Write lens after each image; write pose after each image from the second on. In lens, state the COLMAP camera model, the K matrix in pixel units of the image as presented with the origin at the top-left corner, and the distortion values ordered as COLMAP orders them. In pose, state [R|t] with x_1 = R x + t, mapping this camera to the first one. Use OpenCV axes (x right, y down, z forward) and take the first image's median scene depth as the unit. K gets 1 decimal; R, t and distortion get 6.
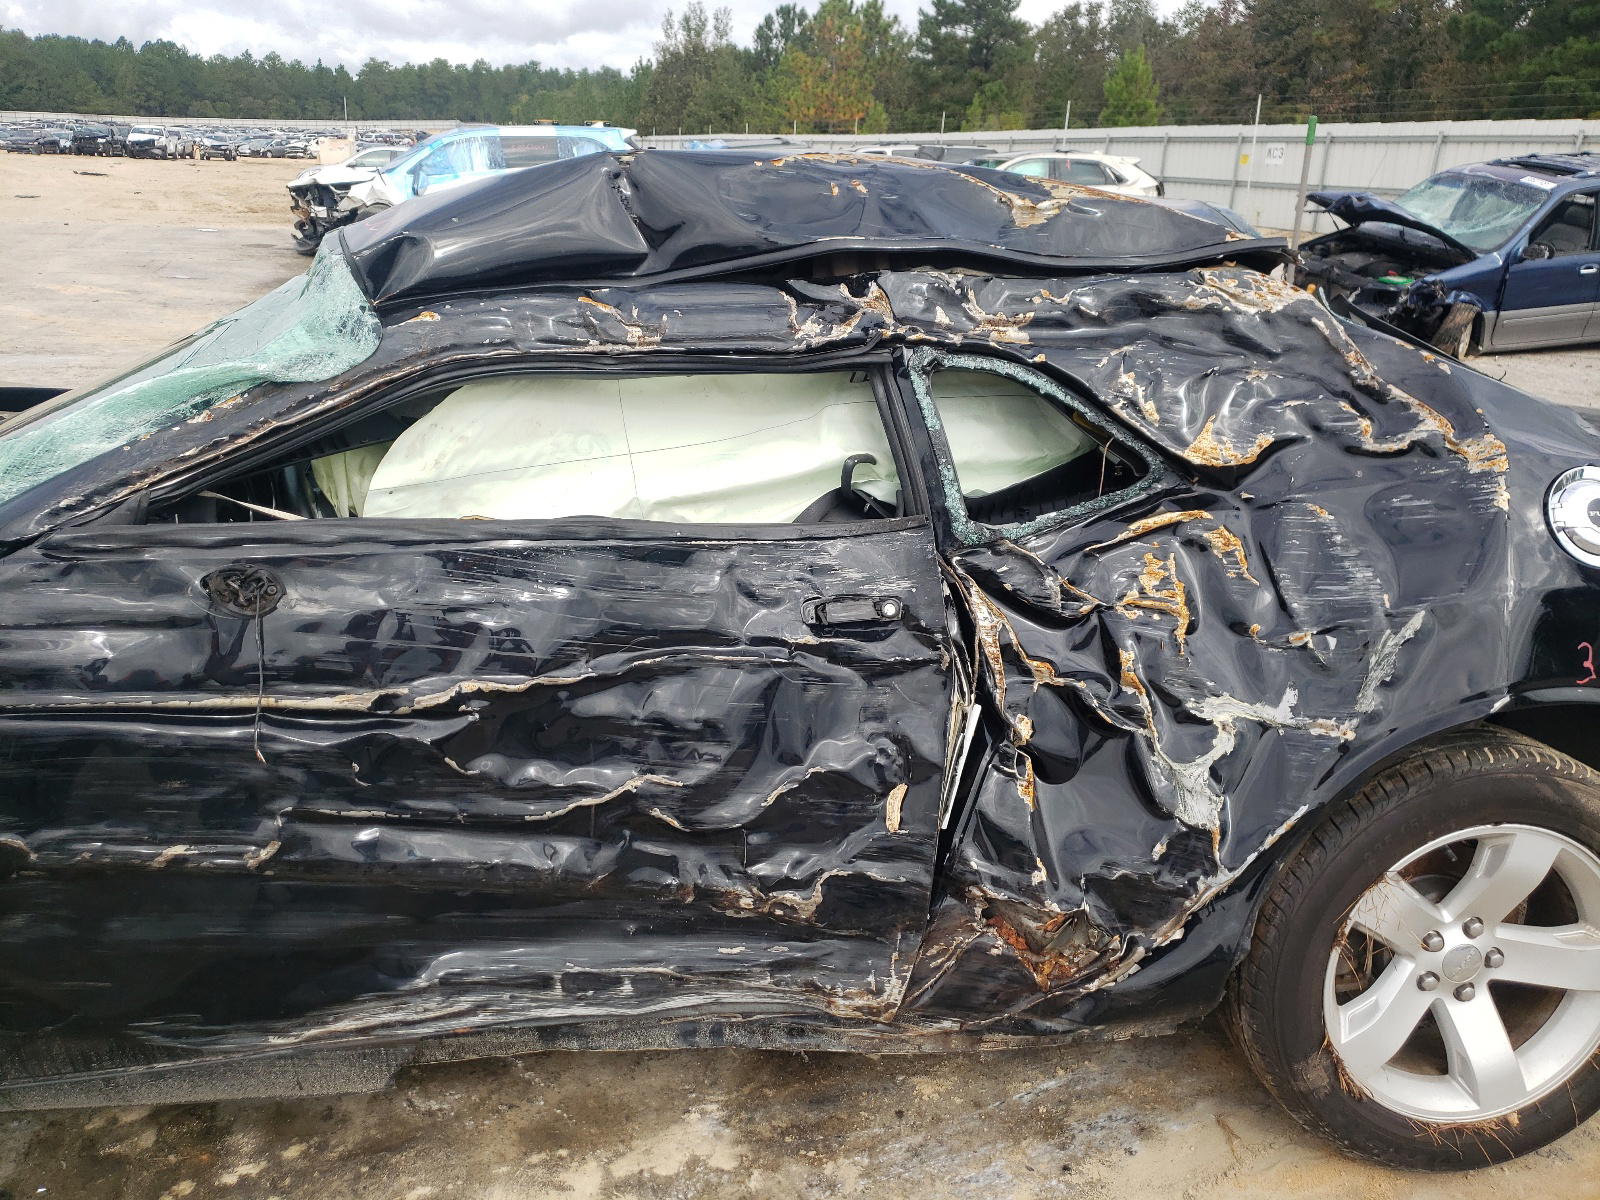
lens RADIAL K [[1236.5, 0, 797.7], [0, 1236.5, 571.4], [0, 0, 1]] dist [0.020204, 0.000988]
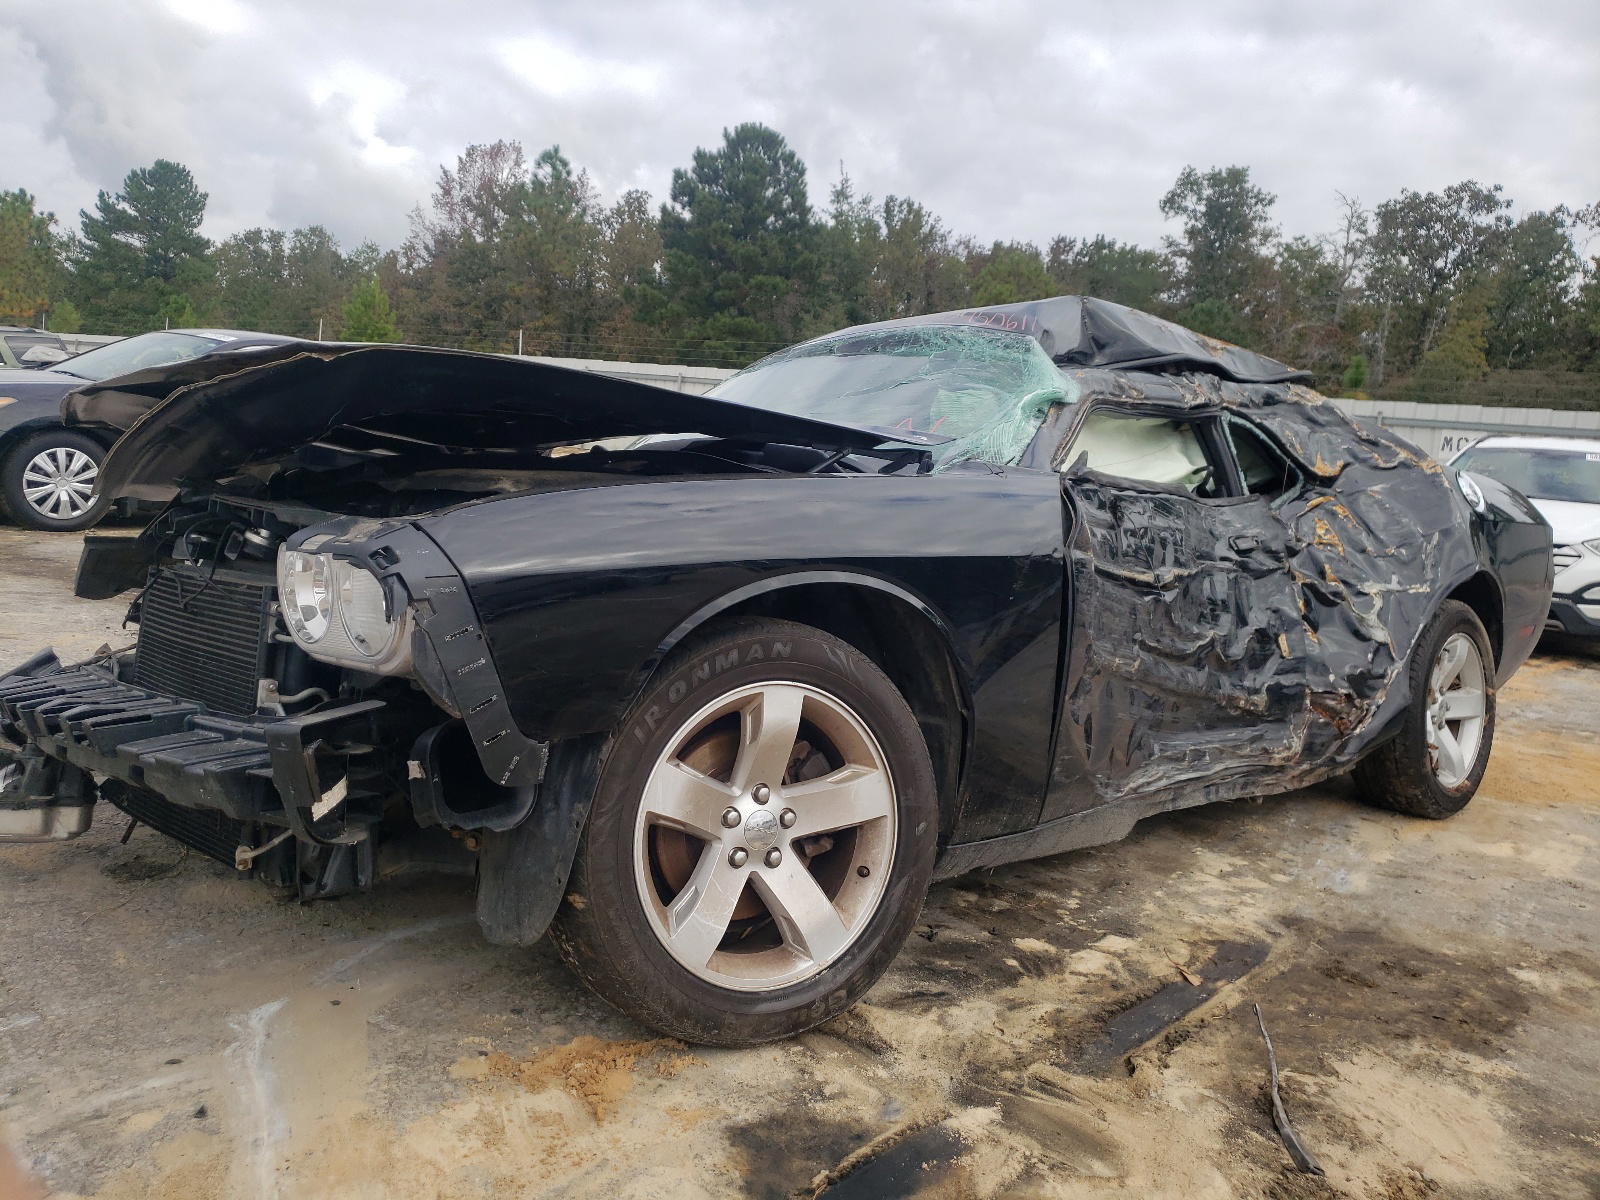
lens RADIAL K [[1266.5, 0, 747.8], [0, 1266.5, 567.0], [0, 0, 1]] dist [-0.012527, 0.035855]
pose [[0.820433, -0.014849, 0.571550, -1.648562], [0.117315, 0.982765, -0.142867, 0.249558], [-0.559578, 0.184264, 0.808034, -0.109536]]
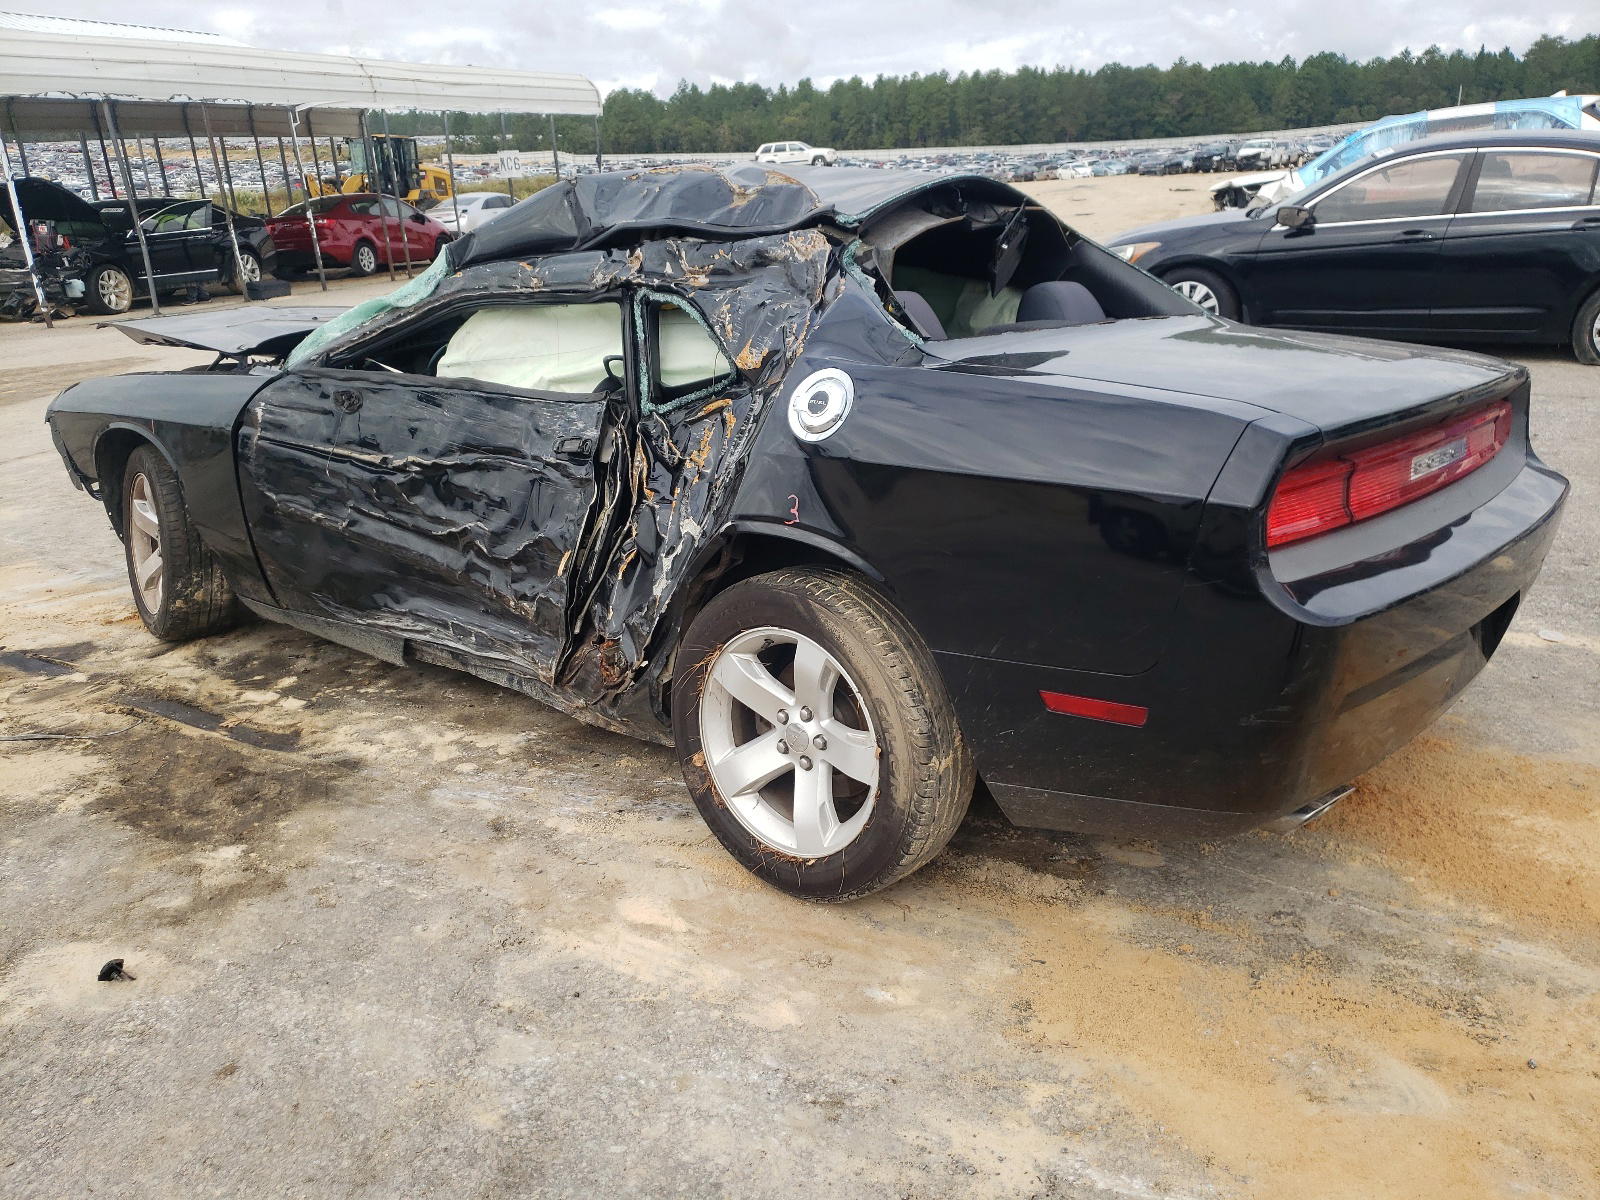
lens RADIAL K [[1232.3, 0, 800.0], [0, 1232.3, 600.0], [0, 0, 1]] dist [0.008030, -0.000689]
pose [[0.690265, 0.164051, -0.704713, 1.471760], [-0.149657, 0.985267, 0.082772, 0.053745], [0.707910, 0.048331, 0.704647, 0.048464]]
